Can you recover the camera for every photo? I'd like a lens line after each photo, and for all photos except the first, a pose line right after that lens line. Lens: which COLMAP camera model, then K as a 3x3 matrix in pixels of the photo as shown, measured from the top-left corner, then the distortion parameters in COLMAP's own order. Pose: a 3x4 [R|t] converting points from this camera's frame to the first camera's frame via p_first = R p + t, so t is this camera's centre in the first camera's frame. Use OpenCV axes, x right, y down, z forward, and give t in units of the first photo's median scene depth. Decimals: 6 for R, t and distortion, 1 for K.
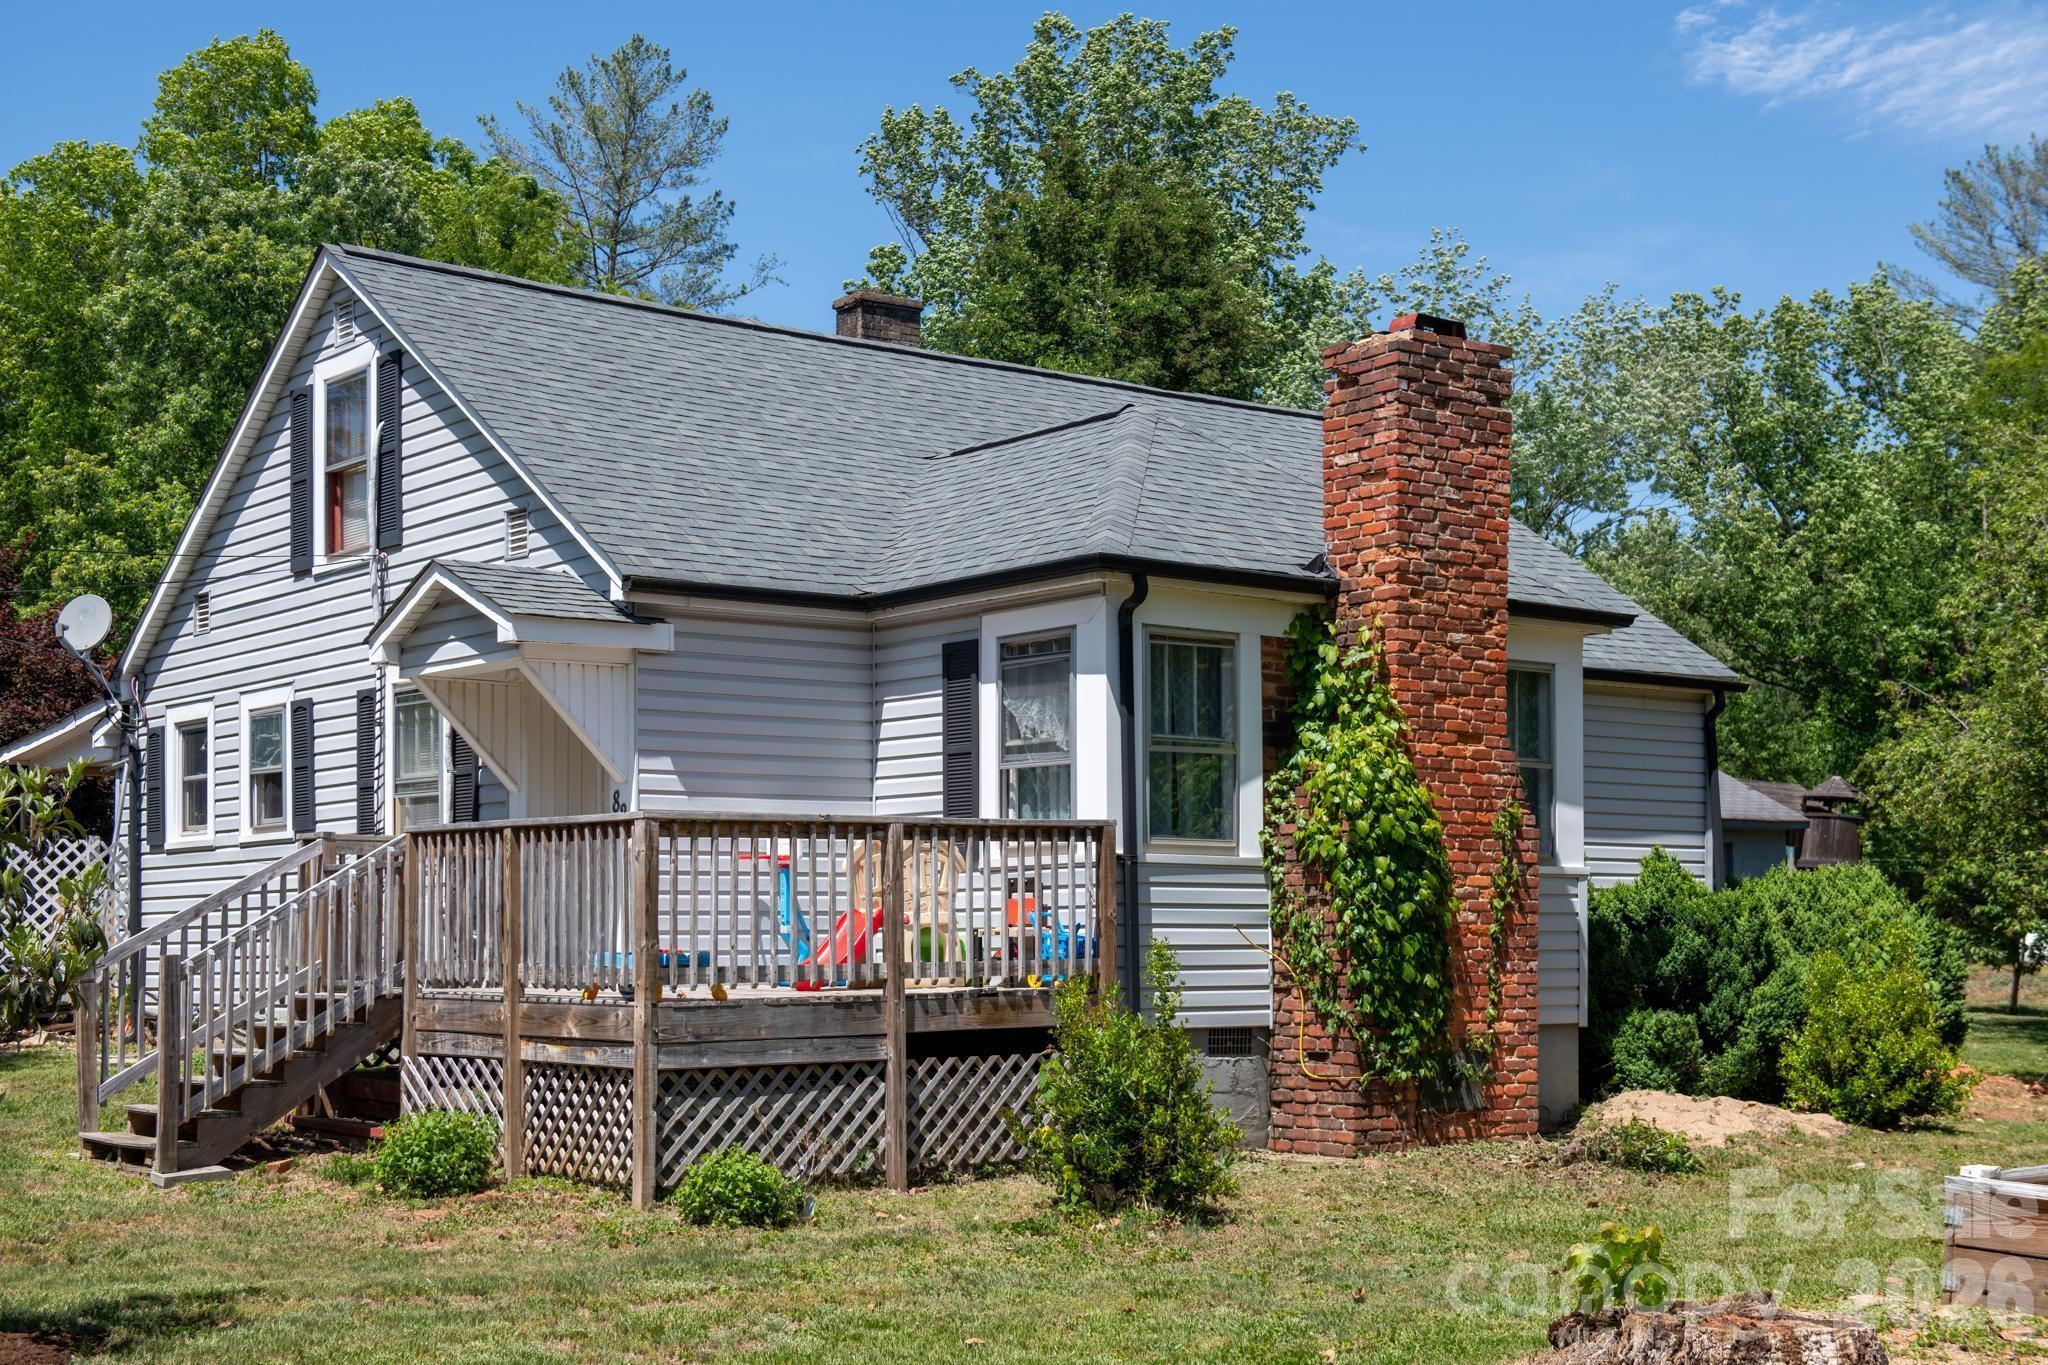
lens RADIAL K [[2908.9, 0, 1024.6], [0, 2908.9, 608.2], [0, 0, 1]] dist [0.123789, 0.075843]
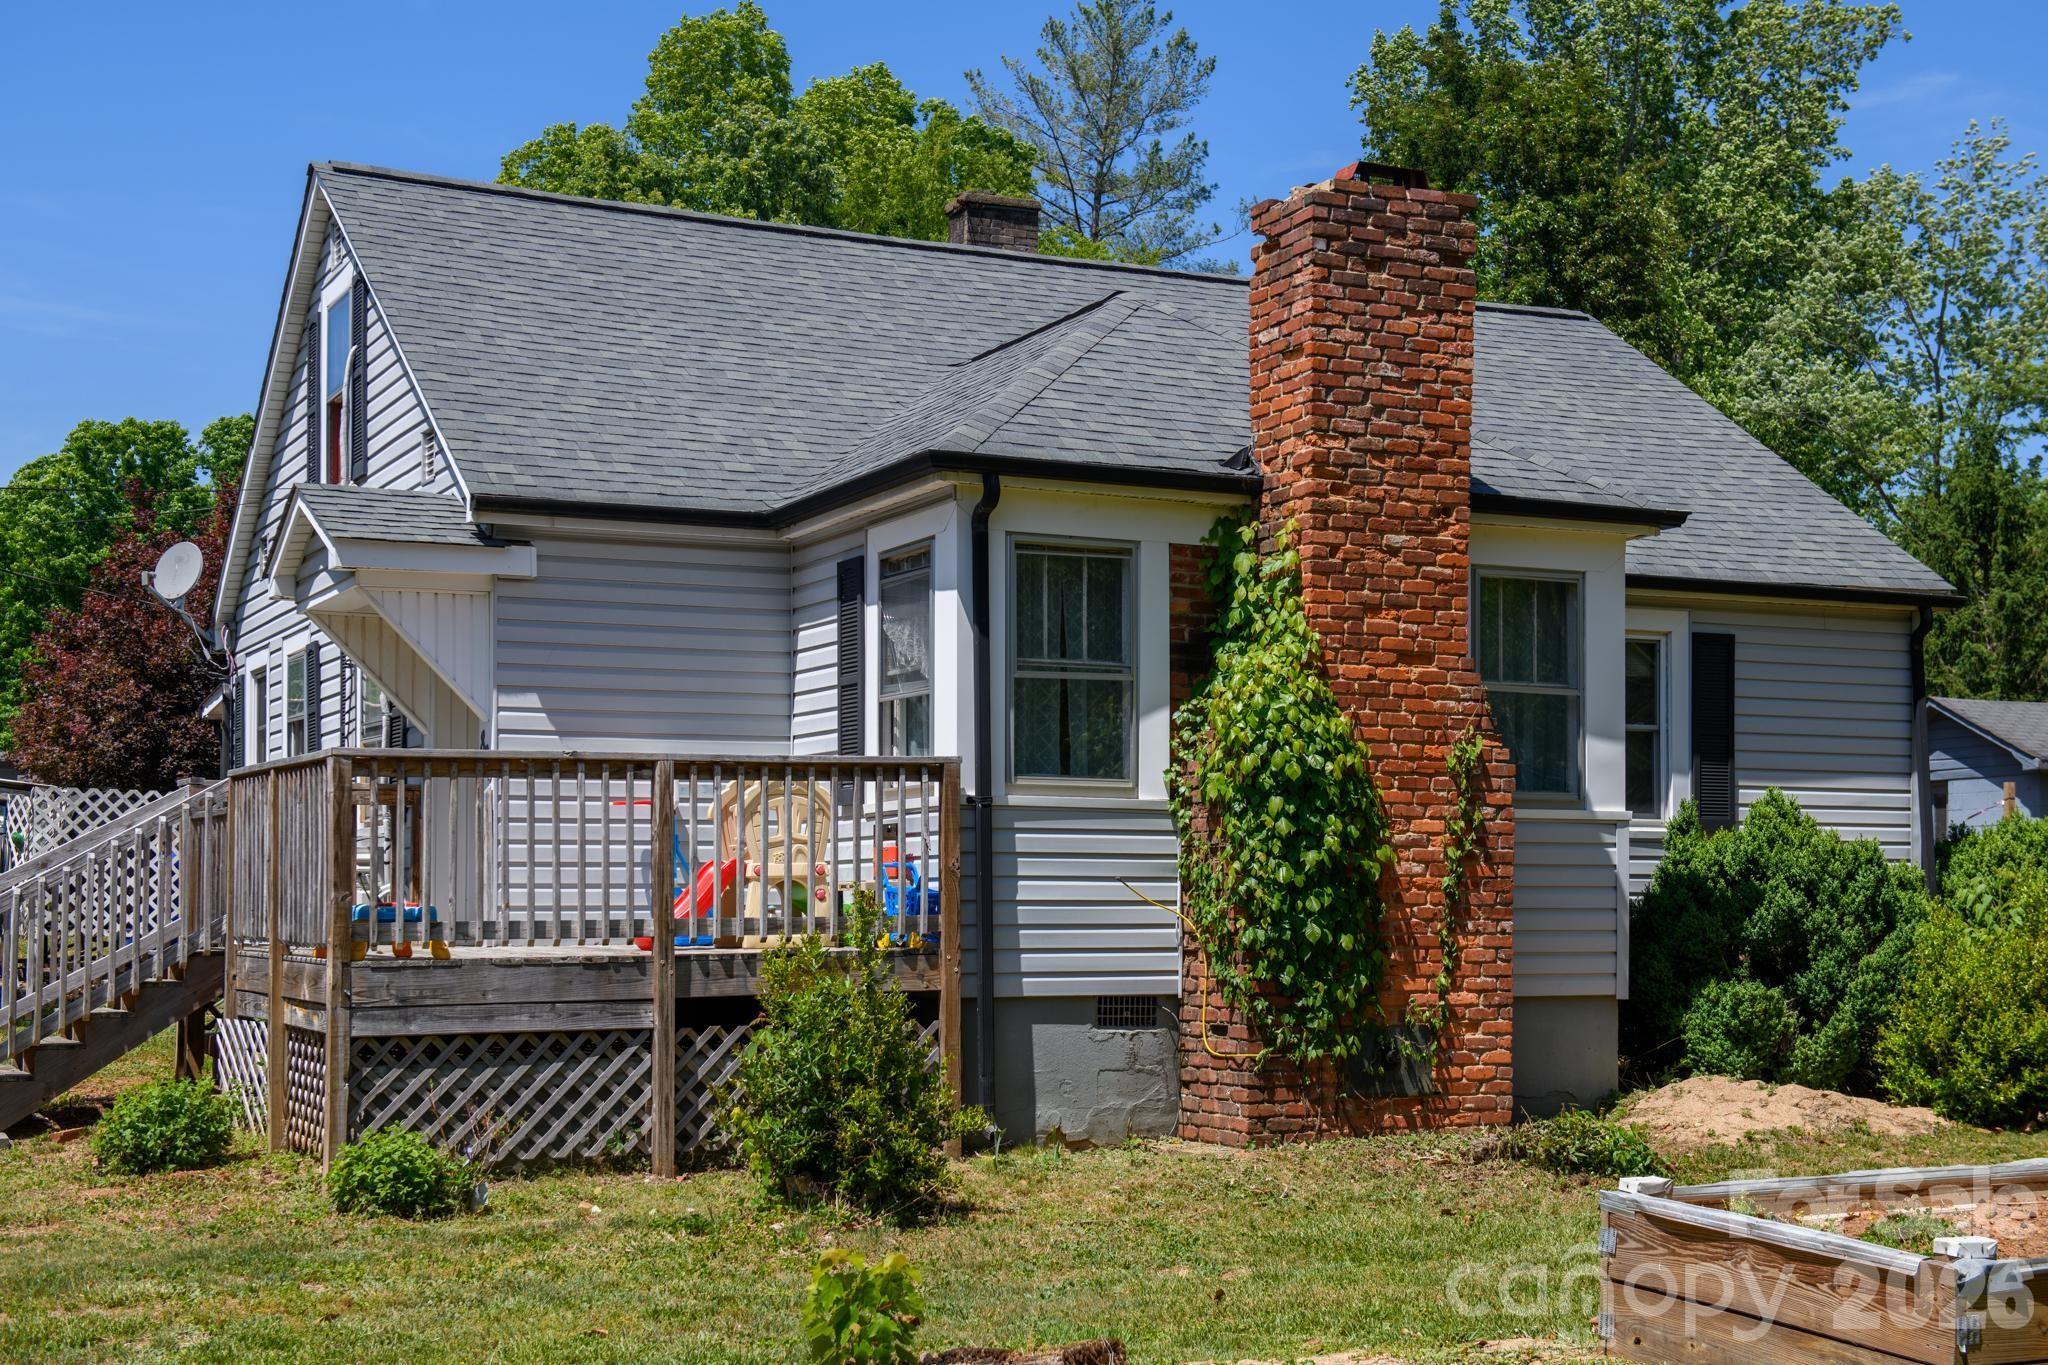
lens RADIAL K [[2908.9, 0, 1024.6], [0, 2908.9, 608.2], [0, 0, 1]] dist [0.123789, 0.075843]
pose [[0.972263, -0.019940, -0.233040, 0.241402], [0.022643, 0.999704, 0.008929, 0.019970], [0.232793, -0.013958, 0.972426, 0.150082]]
